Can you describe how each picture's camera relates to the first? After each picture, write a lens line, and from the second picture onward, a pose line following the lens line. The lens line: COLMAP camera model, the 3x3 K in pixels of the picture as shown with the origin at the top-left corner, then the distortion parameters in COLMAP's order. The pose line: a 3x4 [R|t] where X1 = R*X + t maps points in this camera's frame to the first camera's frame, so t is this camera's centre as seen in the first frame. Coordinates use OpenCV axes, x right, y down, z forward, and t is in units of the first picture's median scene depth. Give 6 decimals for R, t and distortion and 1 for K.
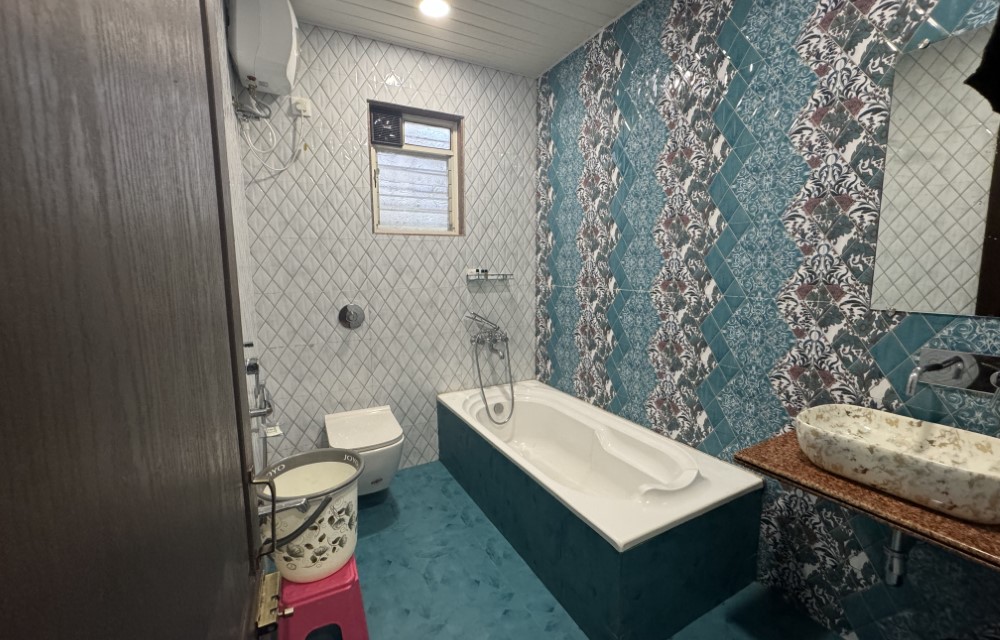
lens RADIAL K [[400.8, 0, 500.7], [0, 400.8, 319.7], [0, 0, 1]] dist [-0.001235, -0.000180]
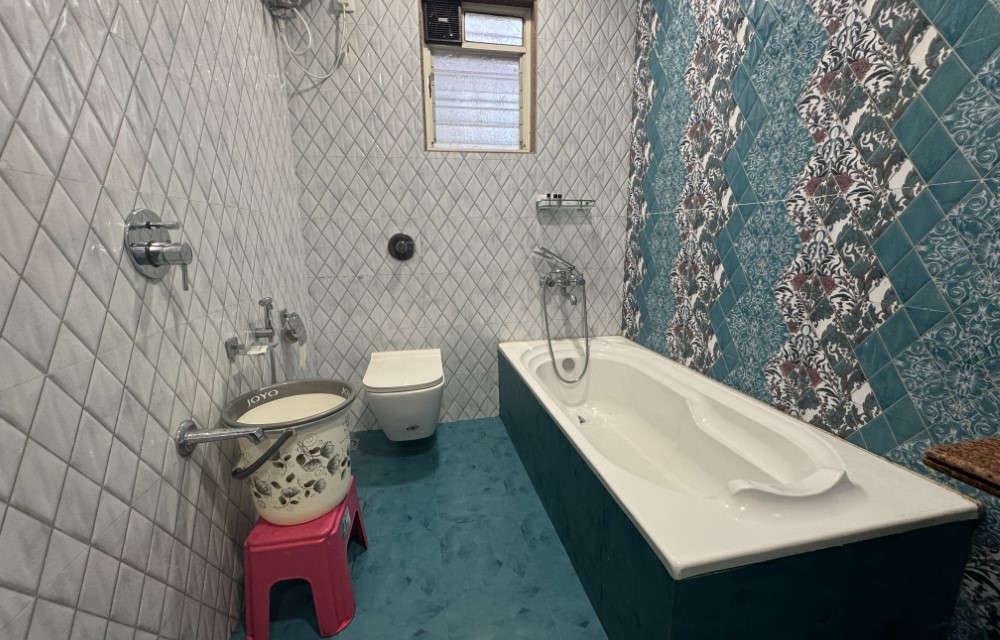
lens RADIAL K [[400.8, 0, 500.8], [0, 400.8, 320.0], [0, 0, 1]] dist [-0.001235, -0.000180]
pose [[0.957806, 0.050976, -0.282858, 0.105741], [-0.029168, 0.996305, 0.080782, 0.077148], [0.285930, -0.069123, 0.955754, 0.196406]]
